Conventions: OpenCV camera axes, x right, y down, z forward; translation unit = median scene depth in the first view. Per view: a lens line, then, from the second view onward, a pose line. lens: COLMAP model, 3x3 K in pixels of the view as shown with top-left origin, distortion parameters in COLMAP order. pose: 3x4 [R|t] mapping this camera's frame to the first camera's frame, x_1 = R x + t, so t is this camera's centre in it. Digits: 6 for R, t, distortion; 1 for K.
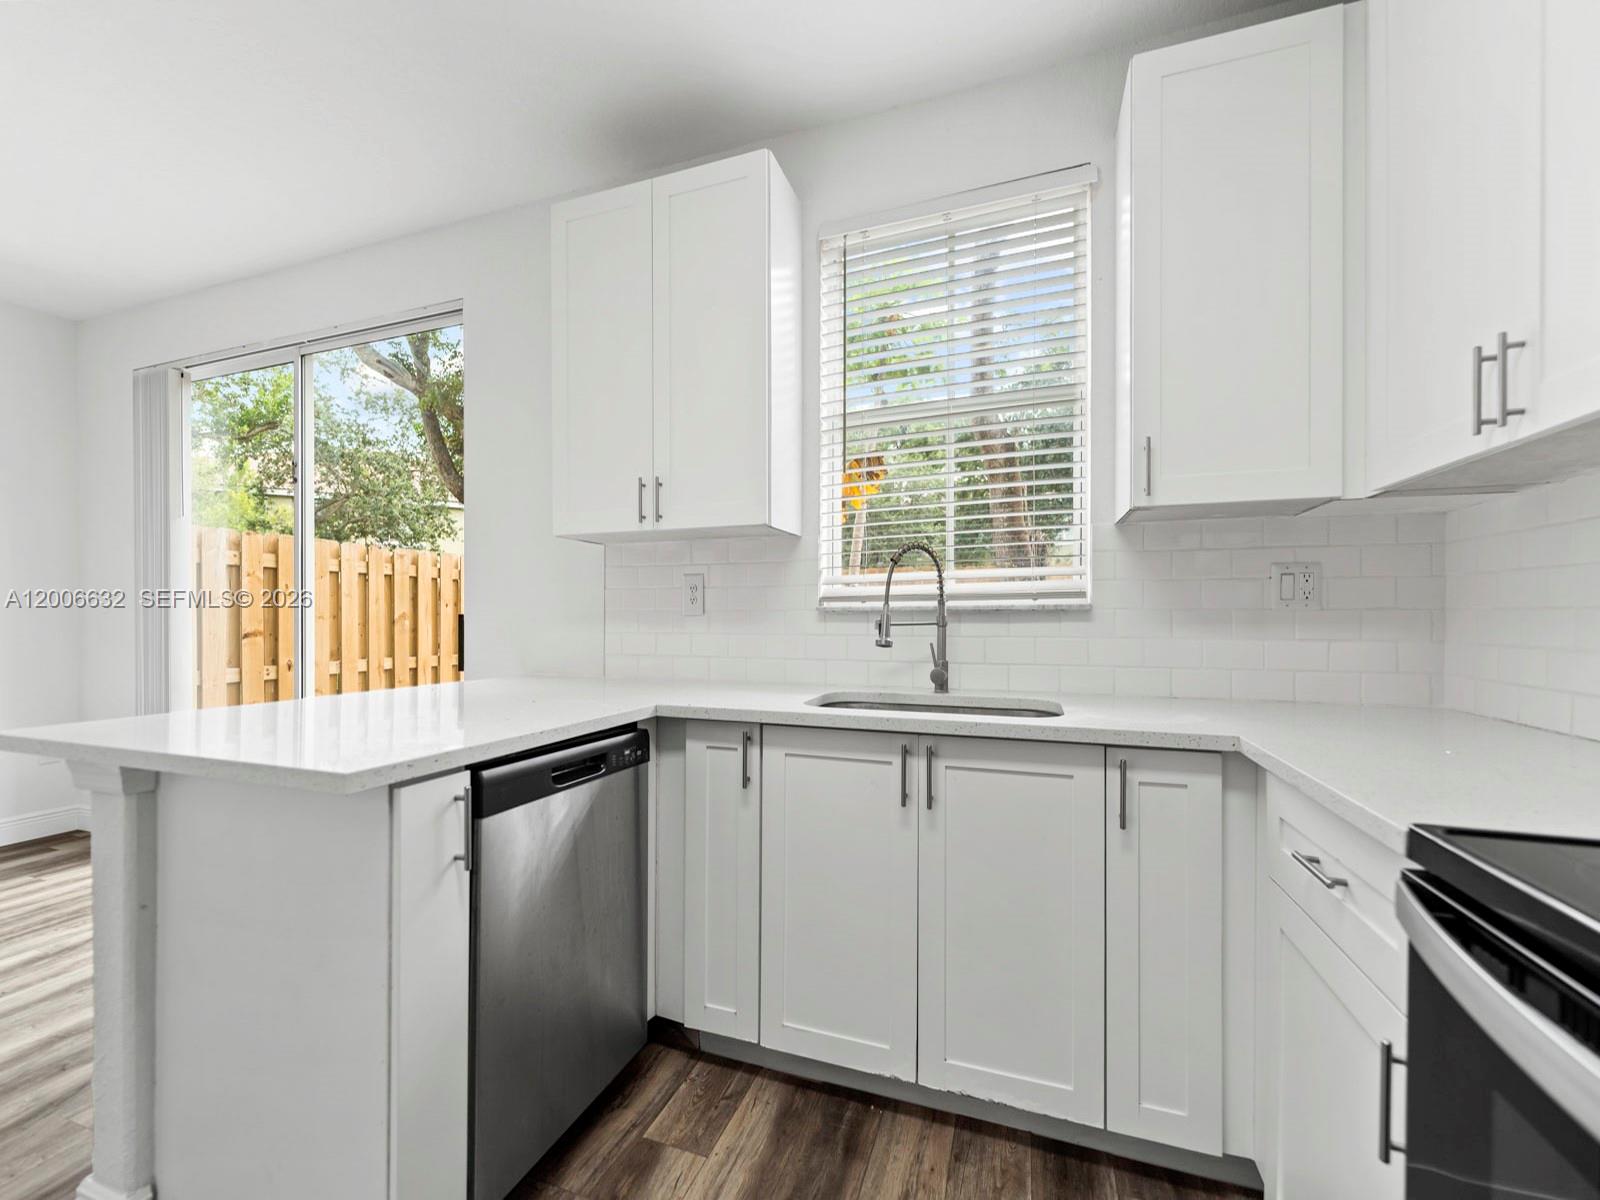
lens RADIAL K [[655.8, 0, 792.9], [0, 655.8, 605.0], [0, 0, 1]] dist [-0.000825, -0.000410]
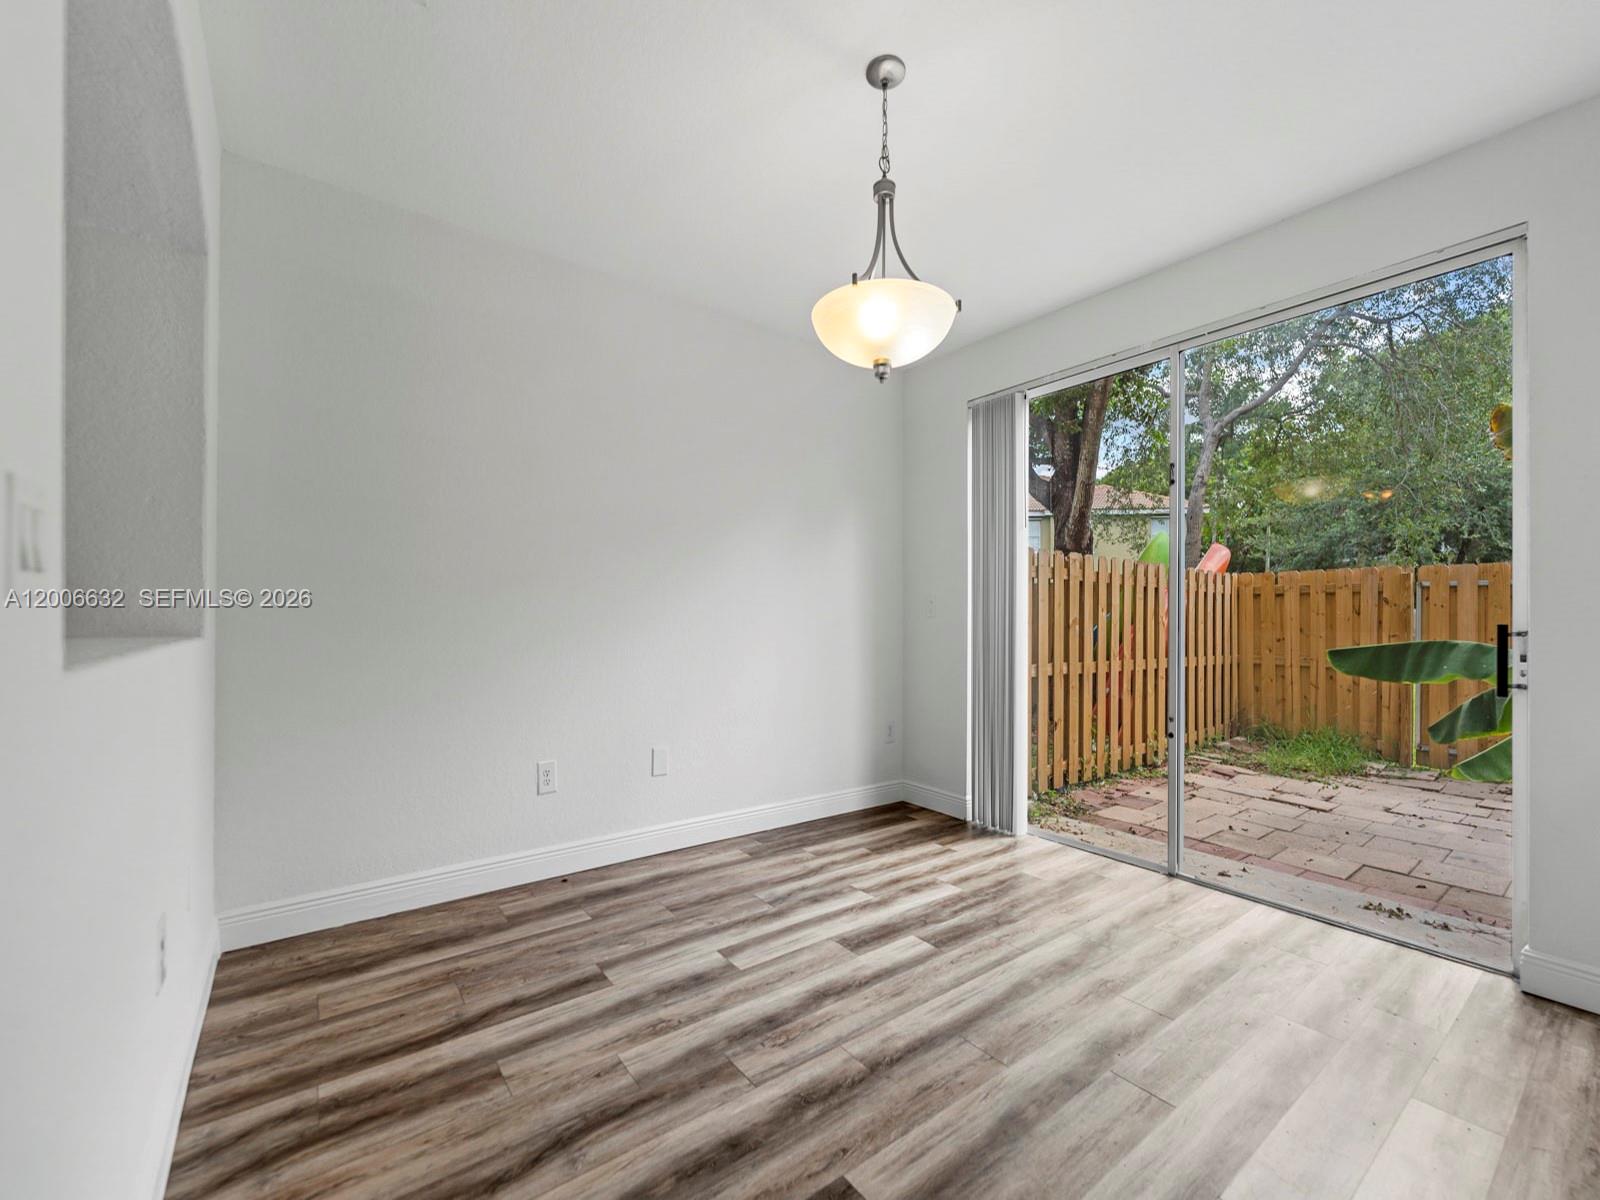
lens RADIAL K [[655.8, 0, 792.9], [0, 655.8, 605.0], [0, 0, 1]] dist [-0.000825, -0.000410]
pose [[0.836070, -0.006989, -0.548578, -0.642671], [0.003793, 0.999969, -0.006959, -0.003319], [0.548610, 0.003738, 0.836070, -0.103428]]
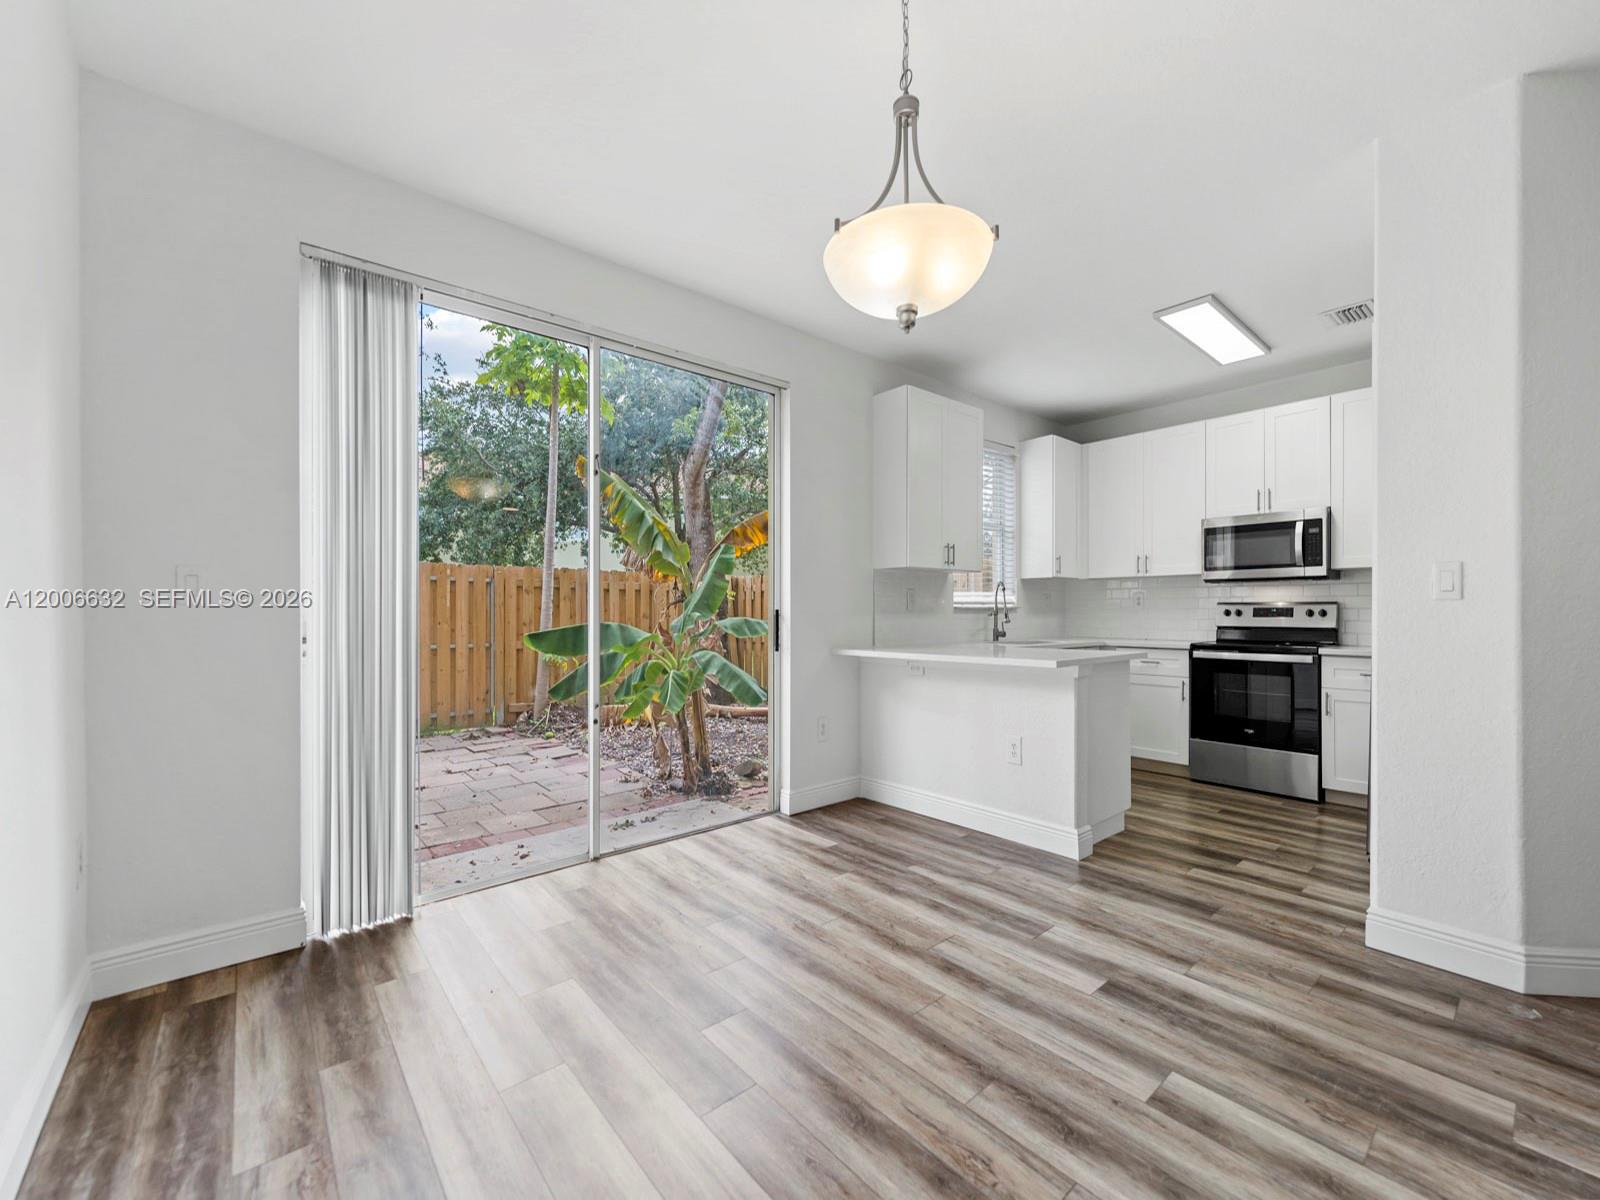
lens RADIAL K [[655.8, 0, 792.9], [0, 655.8, 605.0], [0, 0, 1]] dist [-0.000825, -0.000410]
pose [[0.499762, 0.001833, 0.866161, -1.323147], [-0.010756, 0.999934, 0.004090, 0.002340], [-0.866096, -0.011361, 0.499749, 0.225162]]
